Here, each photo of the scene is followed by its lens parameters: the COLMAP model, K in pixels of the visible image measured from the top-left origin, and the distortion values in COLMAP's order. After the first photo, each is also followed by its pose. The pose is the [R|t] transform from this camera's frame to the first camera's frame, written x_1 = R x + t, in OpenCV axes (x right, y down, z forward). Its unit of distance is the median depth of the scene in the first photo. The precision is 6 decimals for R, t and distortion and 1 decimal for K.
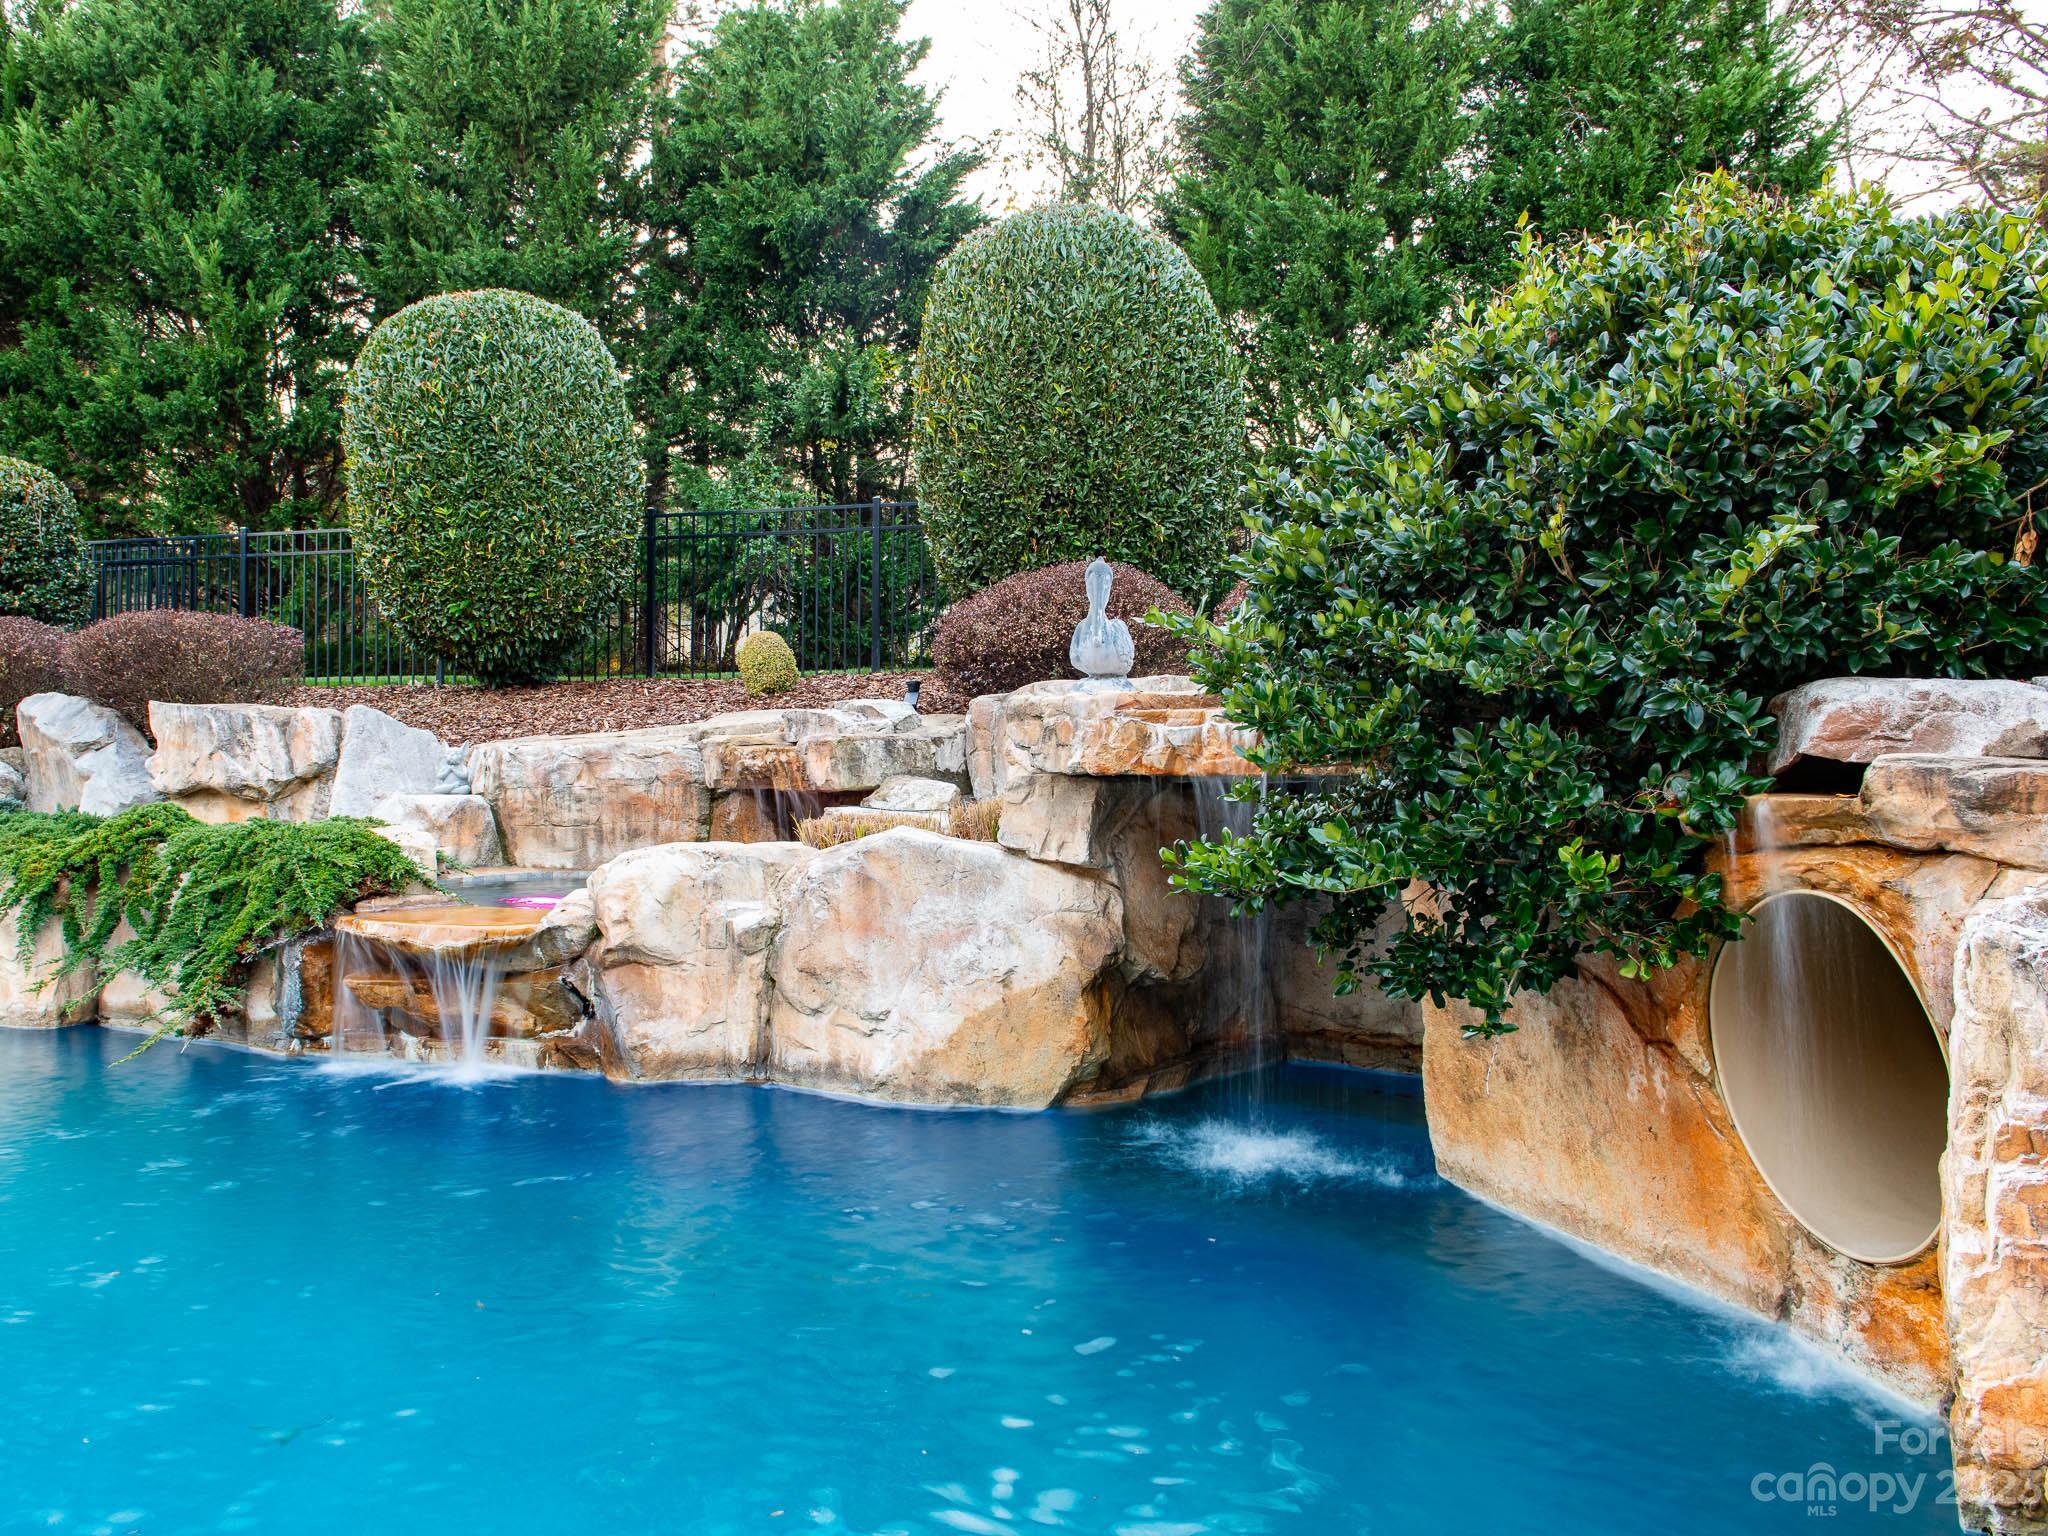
lens RADIAL K [[1564.7, 0, 1024.0], [0, 1564.7, 768.0], [0, 0, 1]] dist [0.002395, -0.004700]
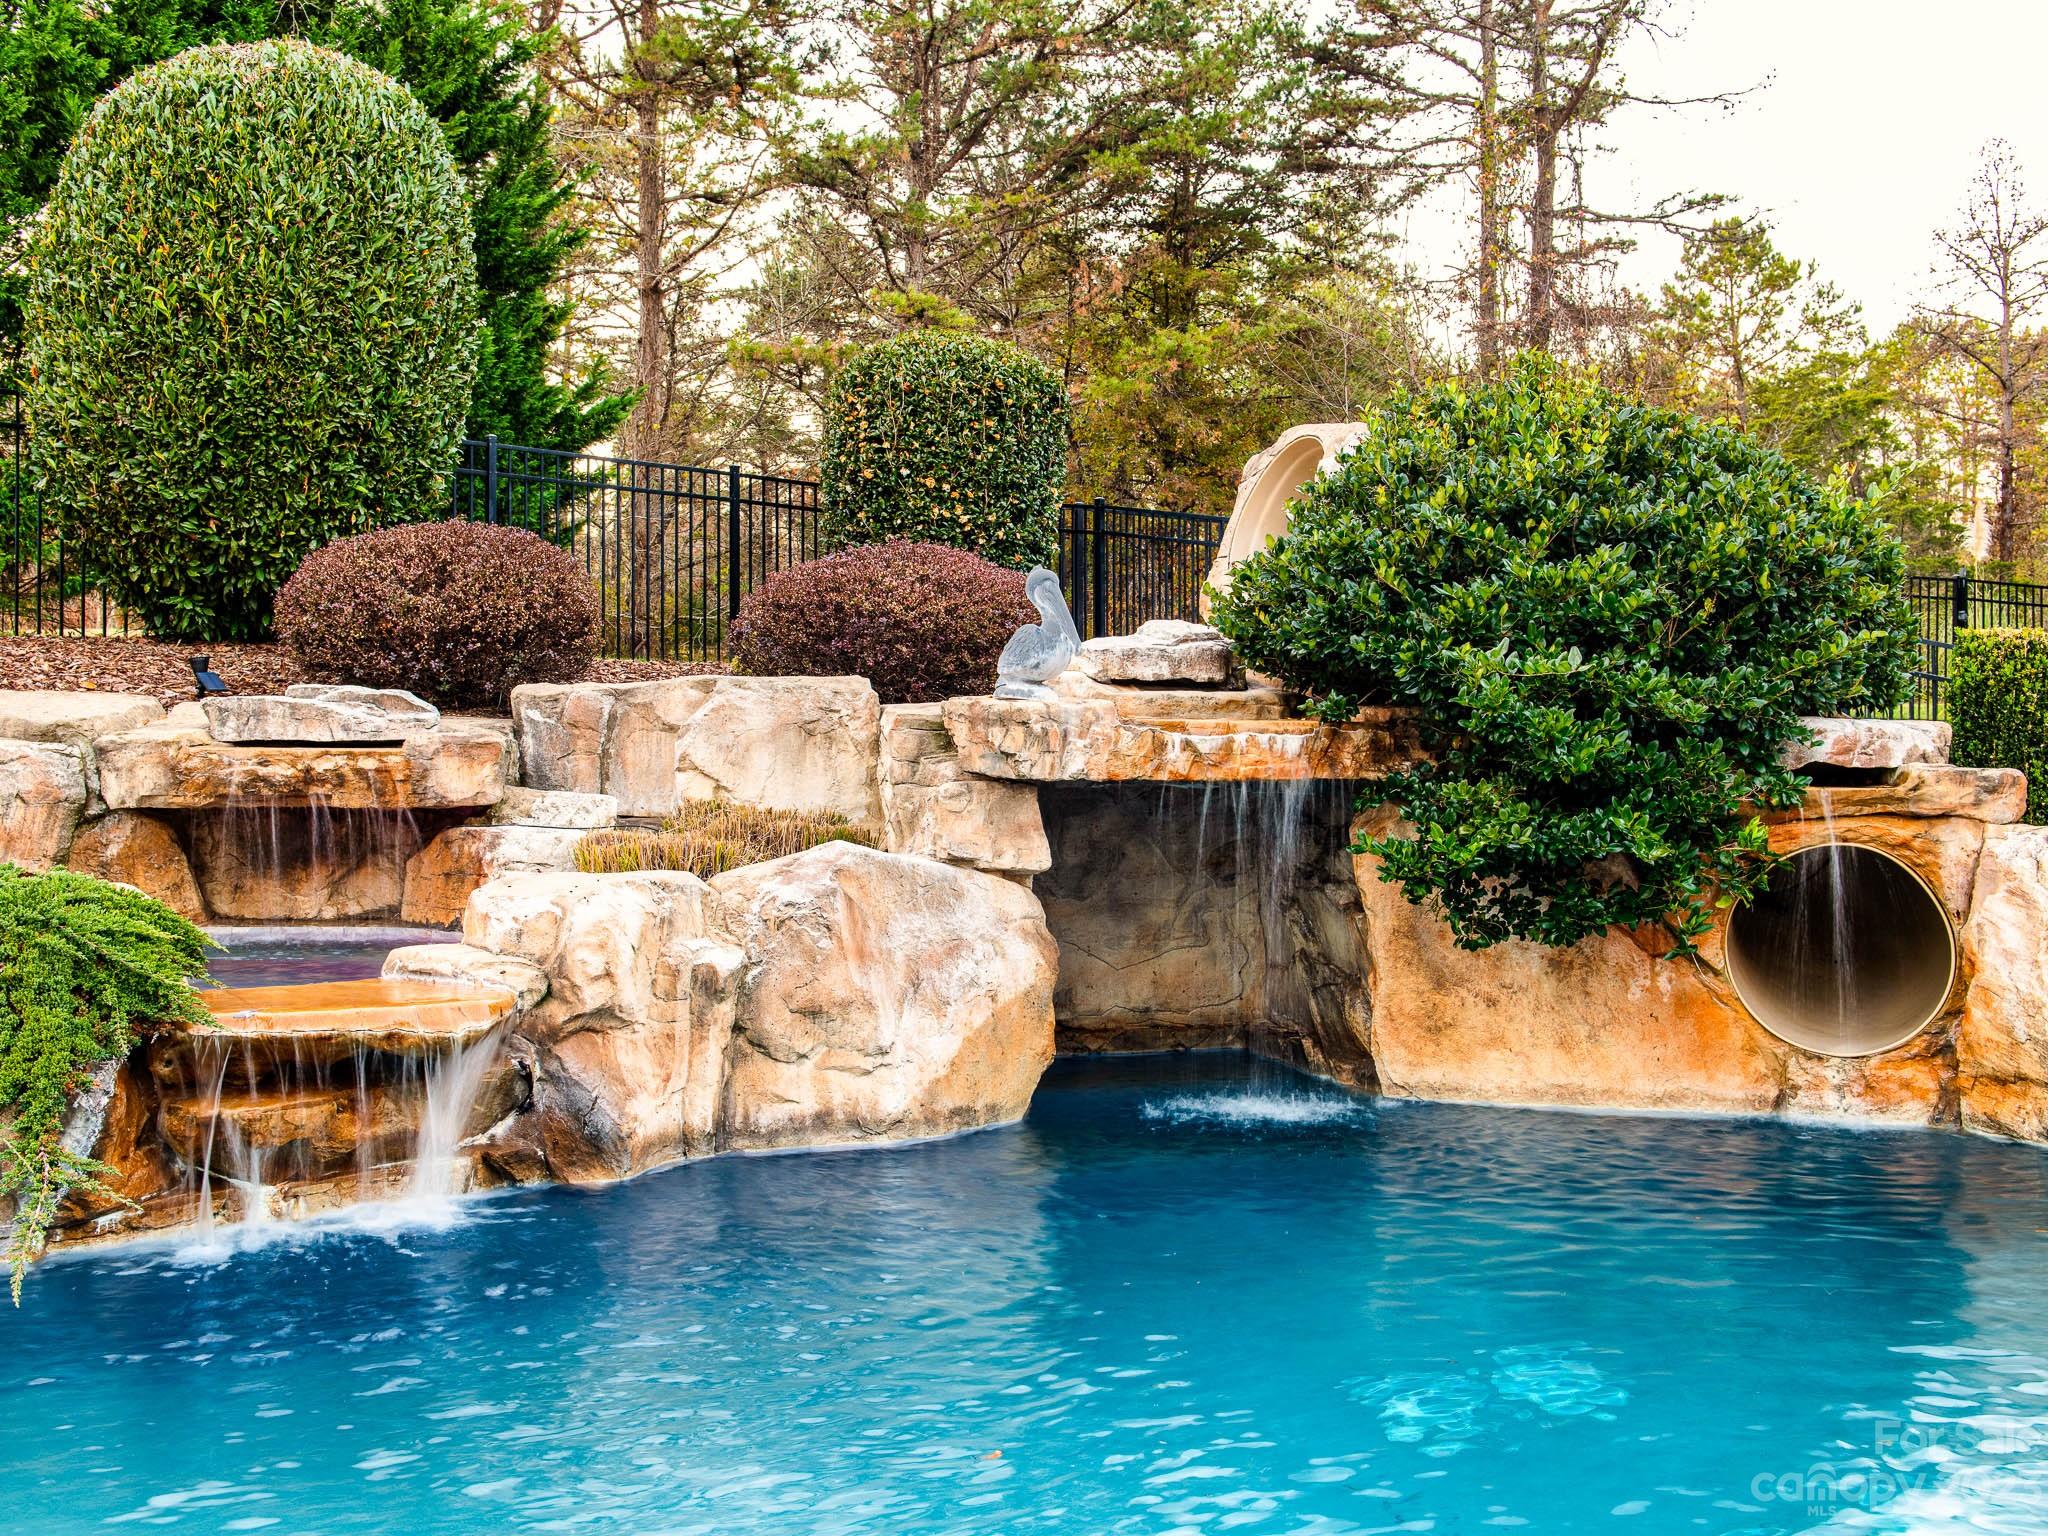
lens RADIAL K [[1903.5, 0, 1024.0], [0, 1903.5, 768.0], [0, 0, 1]] dist [-0.002616, 0.013292]
pose [[0.578604, -0.004683, 0.815595, -0.932008], [0.004606, 0.999986, 0.002474, -0.006767], [-0.815596, 0.002325, 0.578617, 0.291357]]
